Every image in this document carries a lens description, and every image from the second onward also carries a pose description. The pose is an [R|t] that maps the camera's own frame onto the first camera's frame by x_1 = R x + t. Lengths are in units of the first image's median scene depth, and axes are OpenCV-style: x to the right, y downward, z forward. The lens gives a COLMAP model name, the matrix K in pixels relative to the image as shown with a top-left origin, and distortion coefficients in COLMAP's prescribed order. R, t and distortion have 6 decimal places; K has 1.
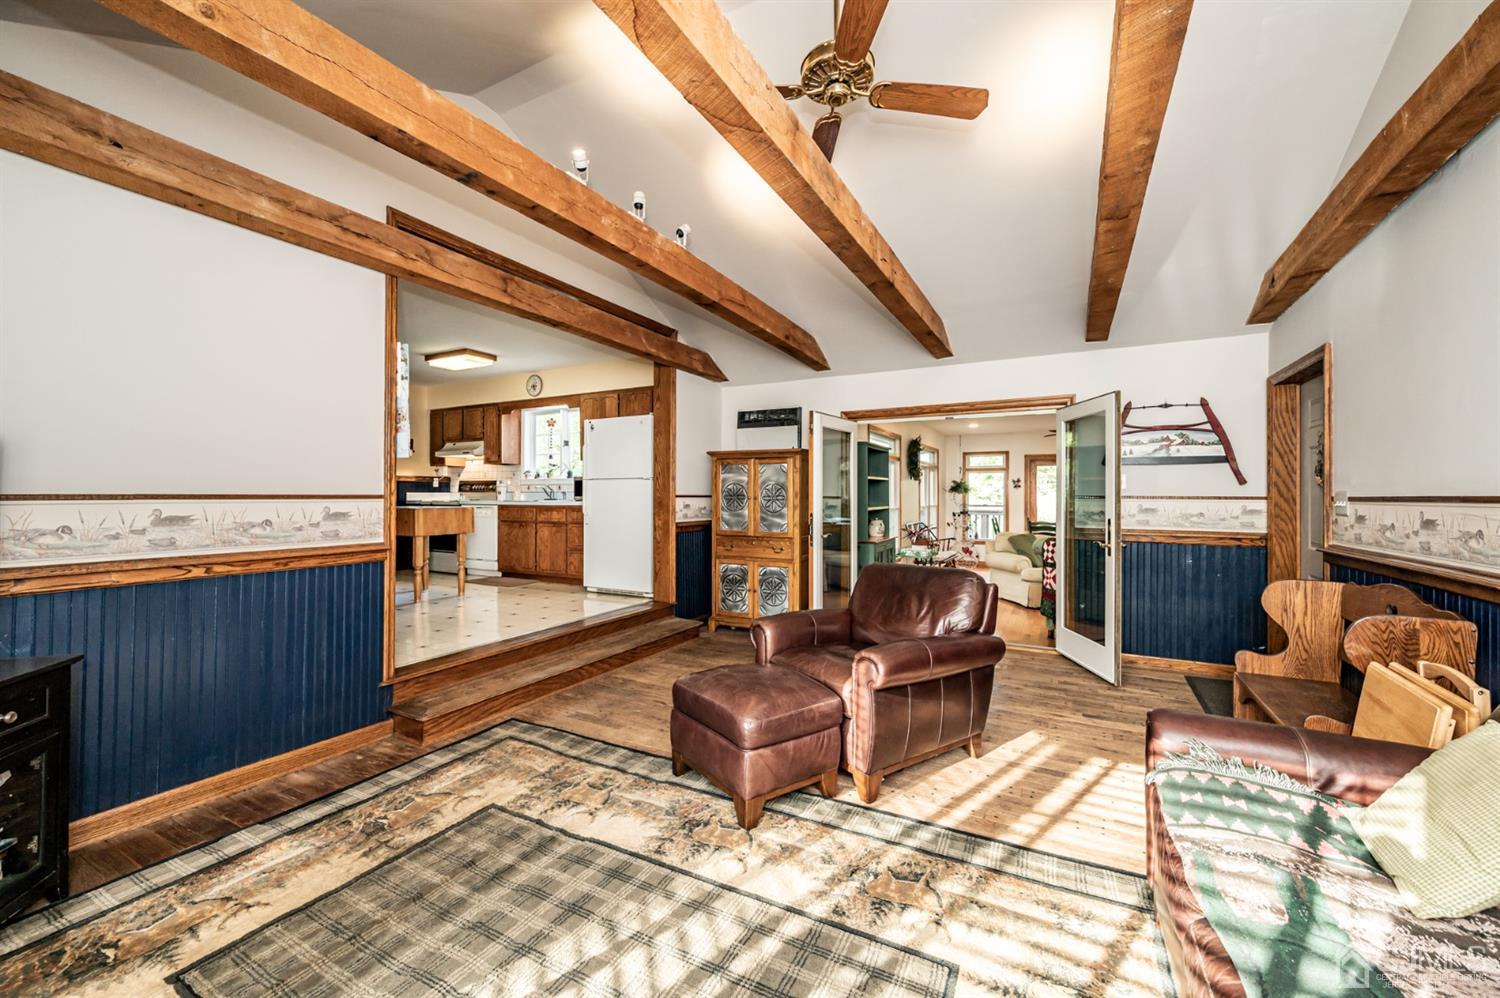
lens RADIAL K [[589.8, 0, 745.5], [0, 589.8, 493.7], [0, 0, 1]] dist [0.001516, -0.000297]
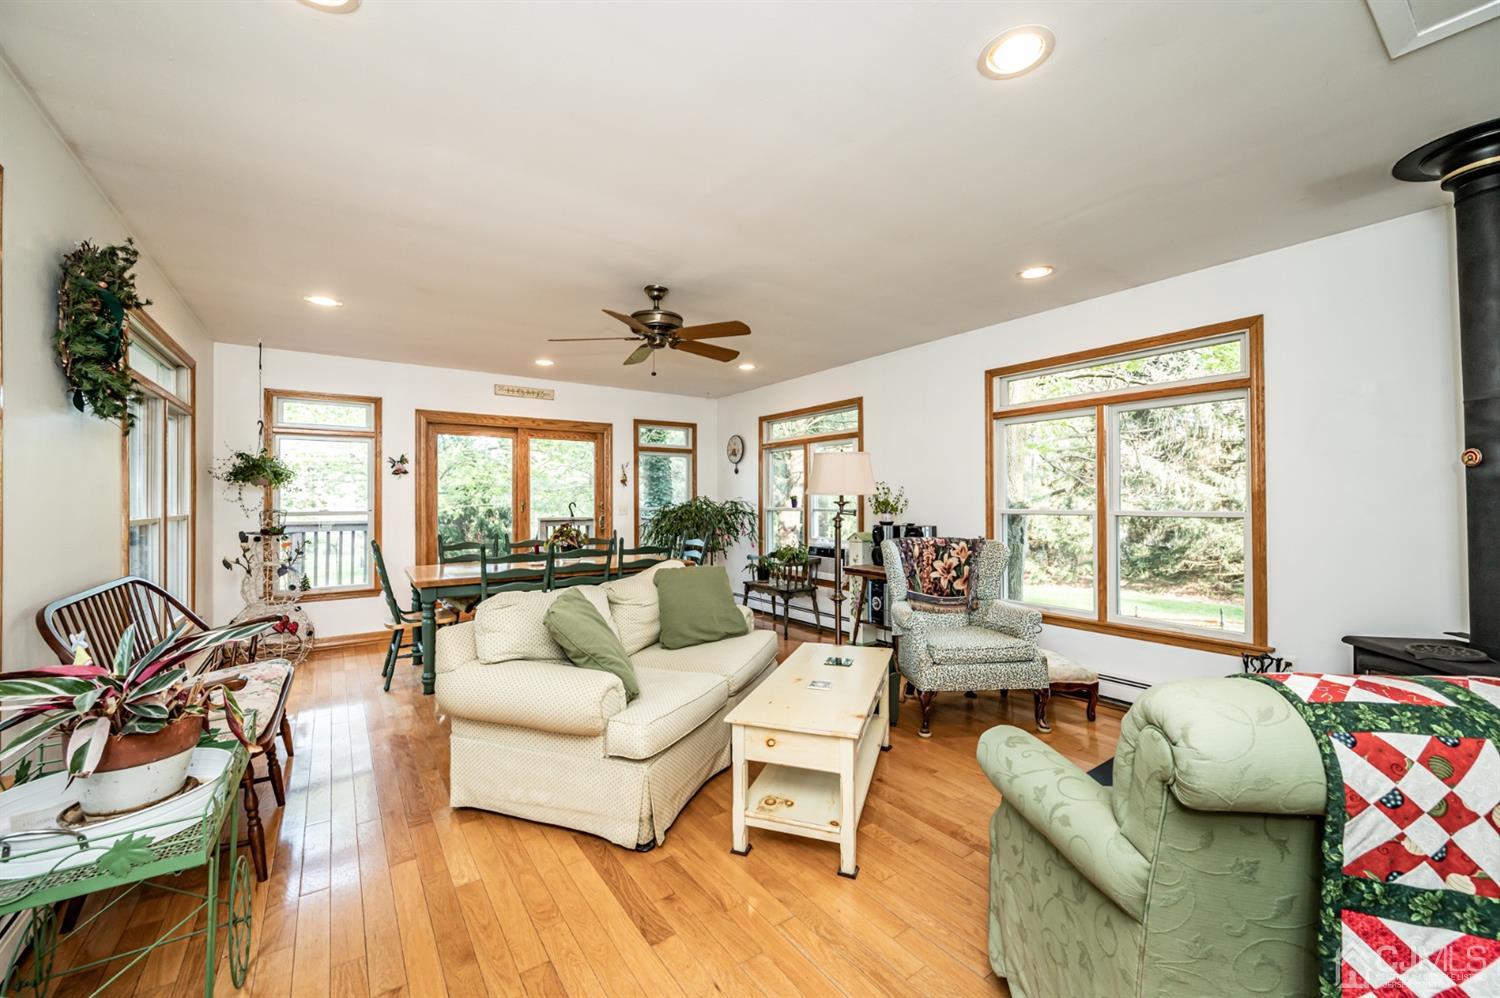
lens RADIAL K [[589.8, 0, 745.4], [0, 589.8, 493.1], [0, 0, 1]] dist [0.001516, -0.000297]
pose [[0.448343, 0.003405, 0.893855, 0.417995], [0.005547, 0.999963, -0.006592, 0.027516], [-0.893844, 0.007914, 0.448308, 1.445298]]
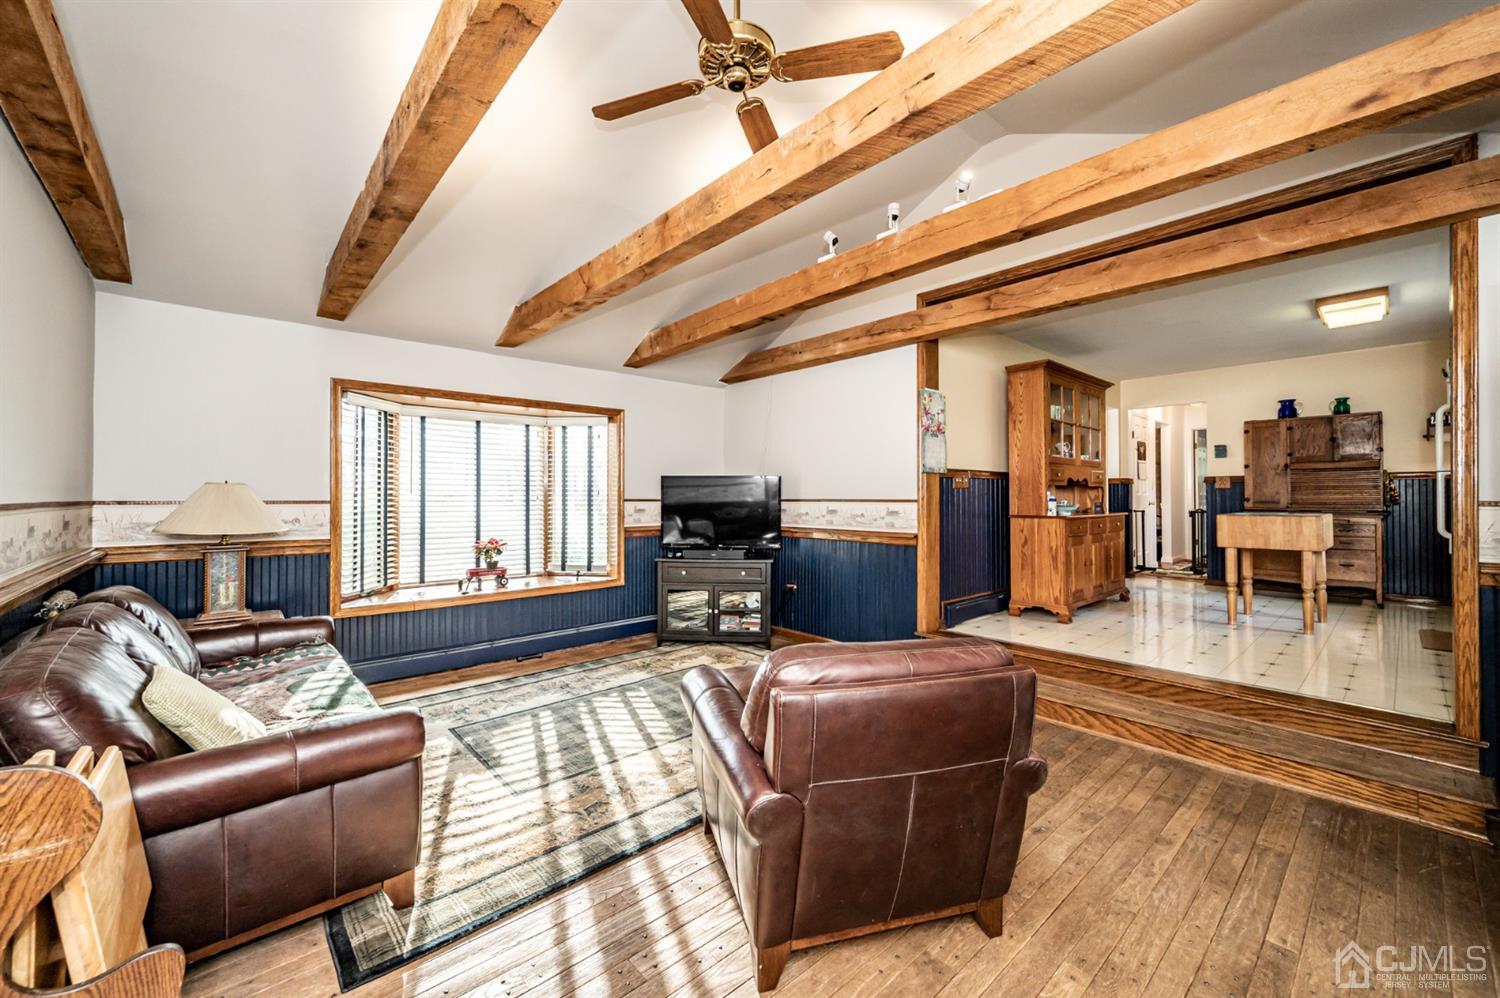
lens RADIAL K [[589.8, 0, 751.3], [0, 589.8, 491.3], [0, 0, 1]] dist [0.001516, -0.000297]
pose [[-0.333588, -0.010078, -0.942665, 0.659764], [0.003089, 0.999926, -0.011784, -0.001803], [0.942714, -0.006843, -0.333532, 0.849971]]
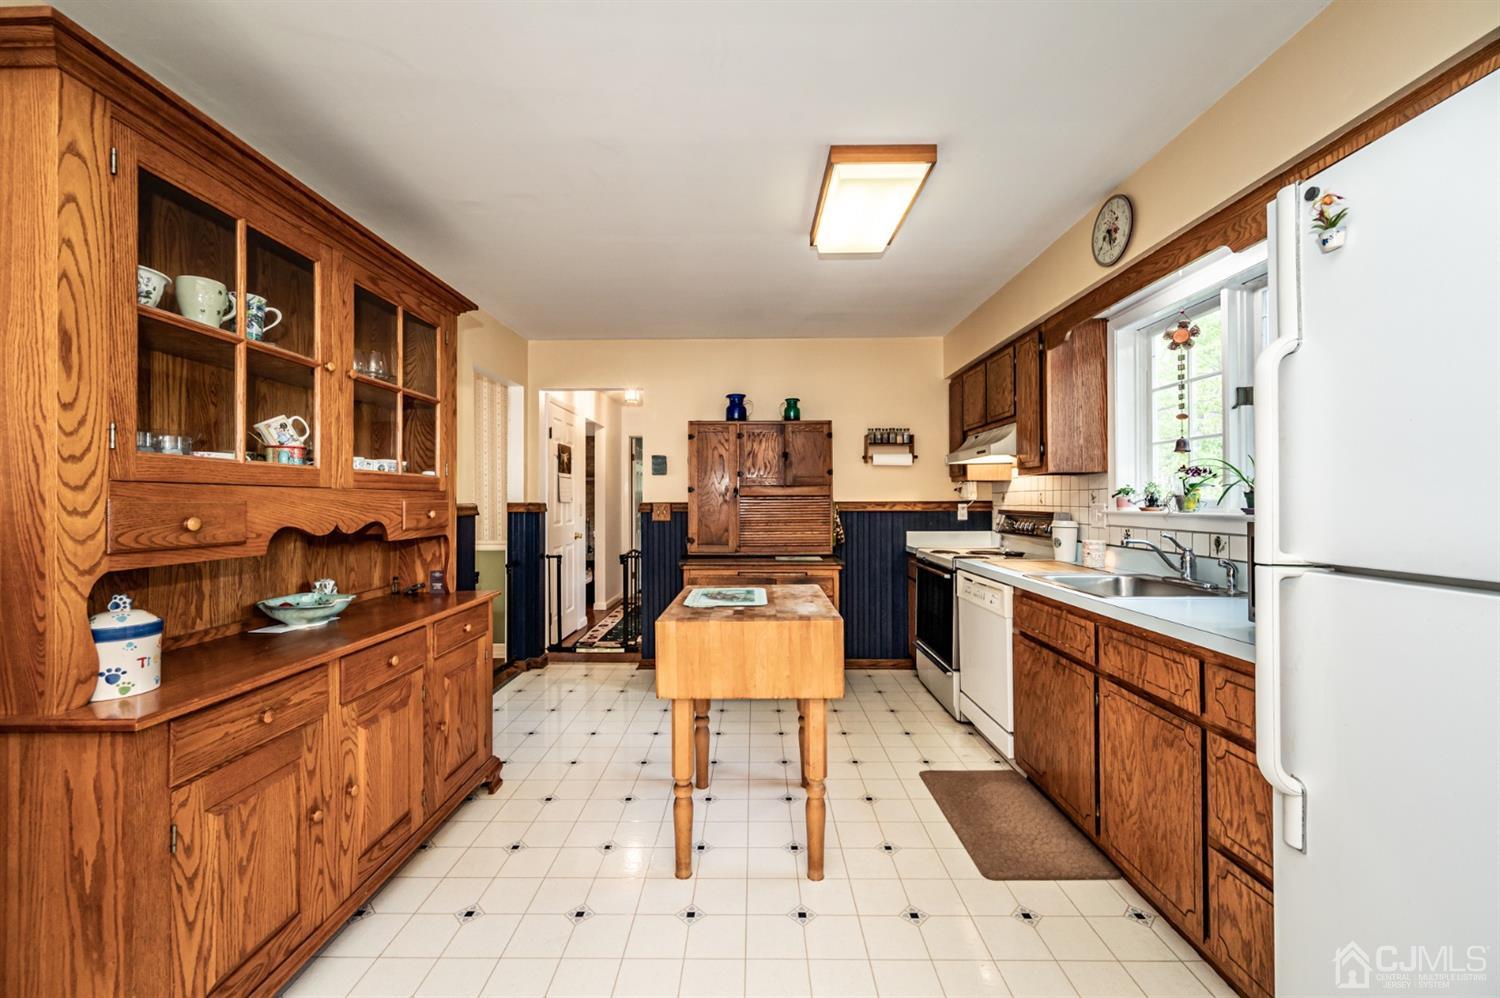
lens RADIAL K [[589.8, 0, 743.0], [0, 589.8, 495.7], [0, 0, 1]] dist [0.001516, -0.000297]
pose [[0.463757, -0.009652, -0.885910, -0.289137], [0.004709, 0.999953, -0.008429, -0.061537], [0.885950, -0.000263, 0.463781, 1.166959]]
